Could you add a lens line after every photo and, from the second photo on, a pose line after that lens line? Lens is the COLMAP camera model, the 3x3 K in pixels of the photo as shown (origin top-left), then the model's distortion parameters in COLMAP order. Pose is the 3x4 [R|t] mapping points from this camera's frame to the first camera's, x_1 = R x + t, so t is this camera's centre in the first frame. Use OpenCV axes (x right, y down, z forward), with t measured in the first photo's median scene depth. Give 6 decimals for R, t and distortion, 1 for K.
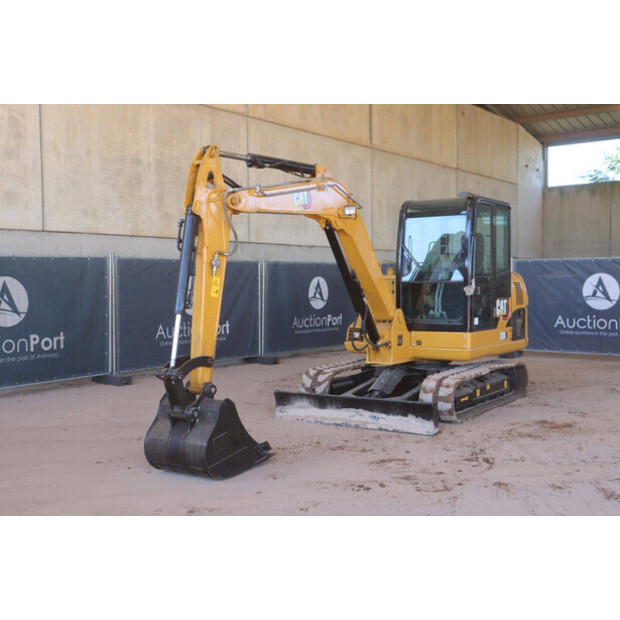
lens RADIAL K [[768.6, 0, 311.8], [0, 768.6, 311.3], [0, 0, 1]] dist [0.014490, 0.086287]
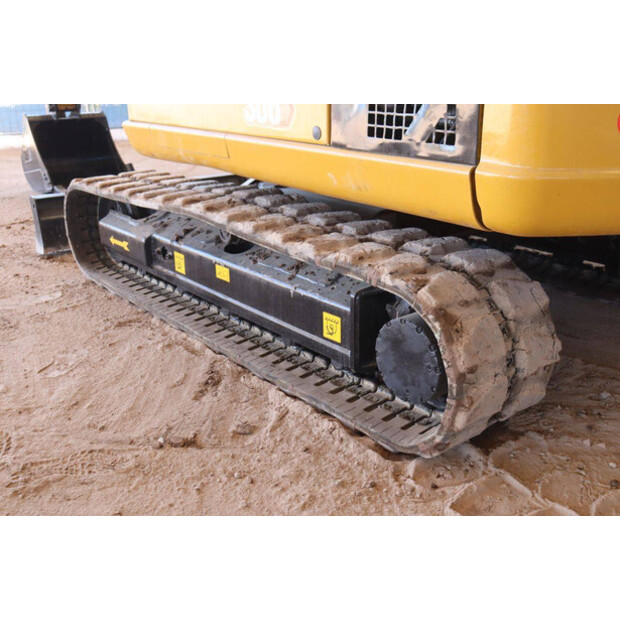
lens RADIAL K [[695.4, 0, 310.0], [0, 695.4, 299.6], [0, 0, 1]] dist [-0.009745, 0.013673]
pose [[-0.305338, 0.321064, -0.896486, 0.387159], [-0.014578, 0.939759, 0.341527, 0.012092], [0.952132, 0.117350, -0.282264, 0.921546]]
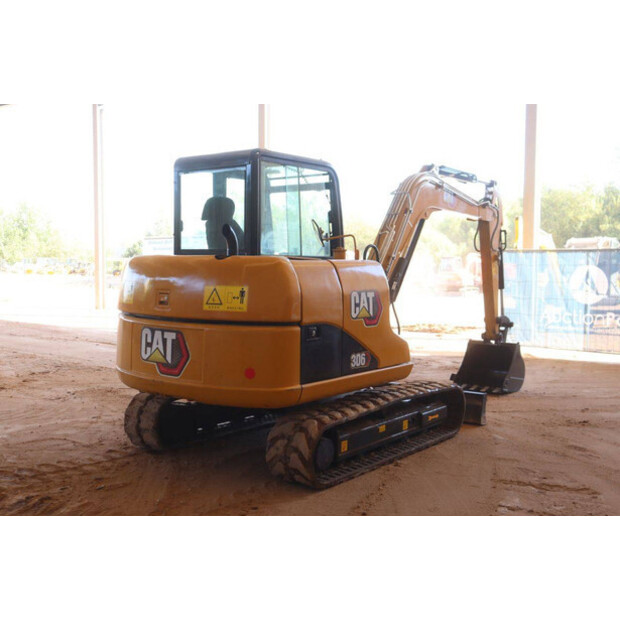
lens RADIAL K [[744.7, 0, 310.3], [0, 744.7, 308.4], [0, 0, 1]] dist [-0.012863, -0.007523]
pose [[-0.998978, -0.002359, 0.045138, 0.090189], [0.001900, 0.995562, 0.094090, -0.059152], [-0.045160, 0.094079, -0.994540, 1.458456]]
